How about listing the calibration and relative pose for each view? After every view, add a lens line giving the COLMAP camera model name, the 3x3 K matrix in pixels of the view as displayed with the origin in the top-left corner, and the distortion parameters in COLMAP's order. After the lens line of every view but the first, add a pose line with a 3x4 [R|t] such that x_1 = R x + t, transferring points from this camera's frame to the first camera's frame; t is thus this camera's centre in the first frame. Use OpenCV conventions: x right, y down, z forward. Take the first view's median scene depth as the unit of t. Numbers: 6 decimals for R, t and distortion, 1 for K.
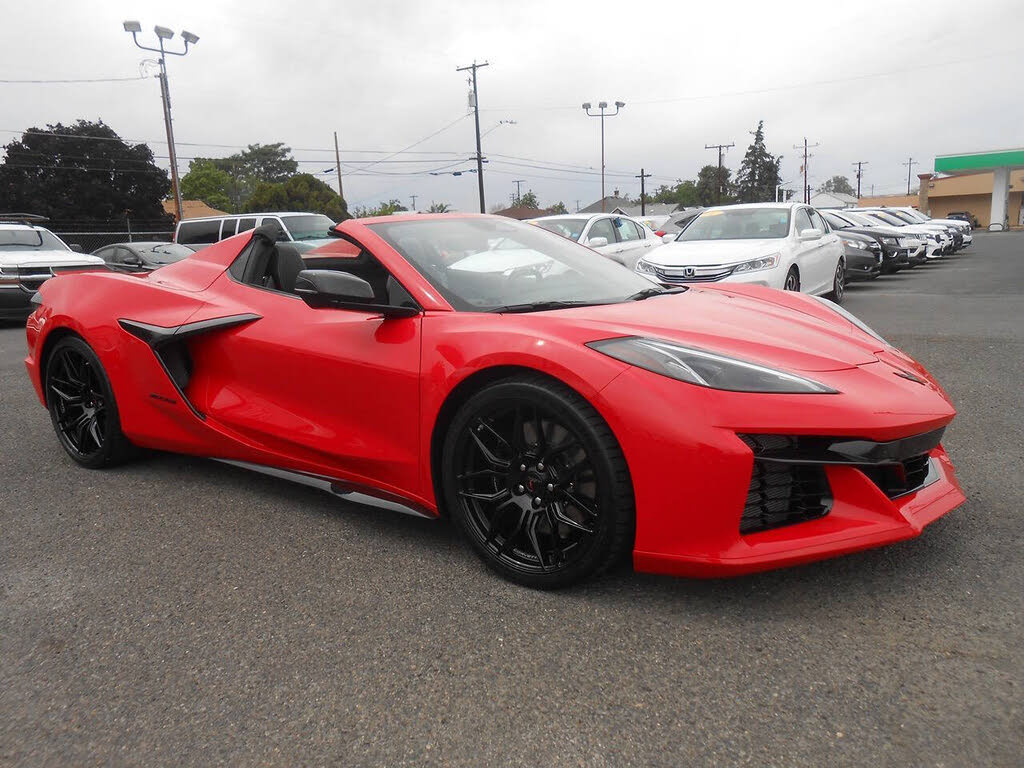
lens RADIAL K [[780.6, 0, 510.9], [0, 780.6, 387.2], [0, 0, 1]] dist [-0.039959, 0.050937]
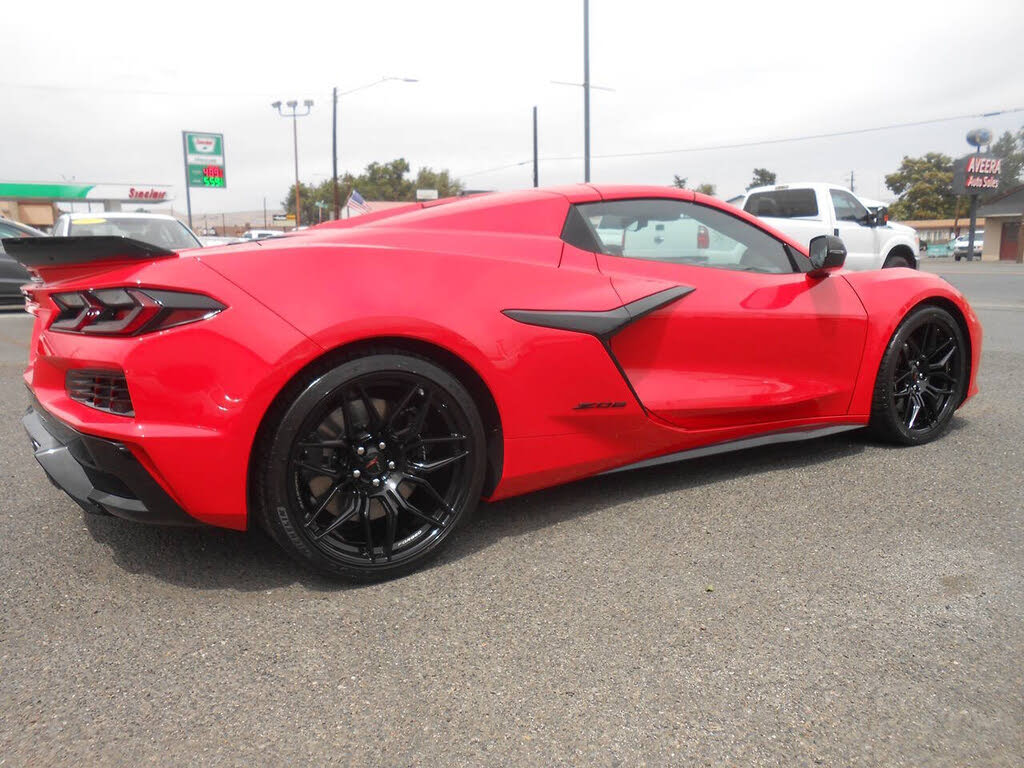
lens RADIAL K [[774.2, 0, 518.4], [0, 774.2, 383.6], [0, 0, 1]] dist [-0.034763, 0.050092]
pose [[0.361600, -0.127110, 0.923628, -0.427938], [0.166220, 0.983581, 0.070286, -0.026647], [-0.917396, 0.128110, 0.376791, 0.288972]]
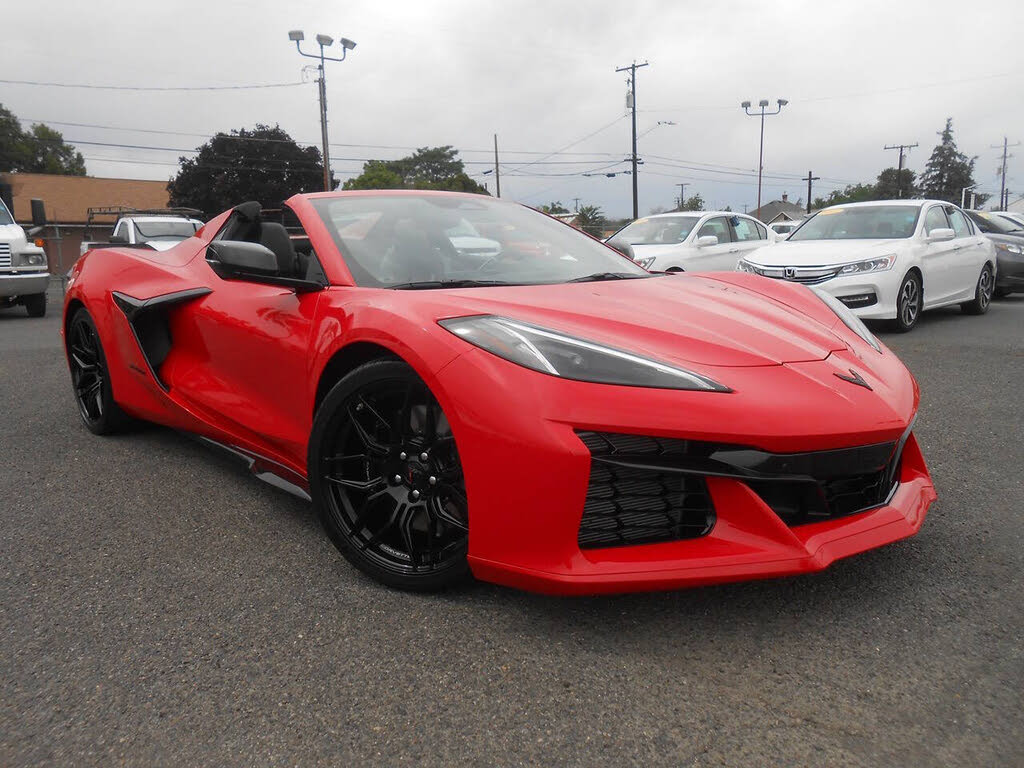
lens RADIAL K [[780.8, 0, 512.0], [0, 780.8, 384.0], [0, 0, 1]] dist [-0.045445, 0.067928]
pose [[0.979038, 0.053126, -0.196626, 0.087378], [-0.054631, 0.998504, -0.002235, 0.003413], [0.196214, 0.012930, 0.980476, 0.032431]]
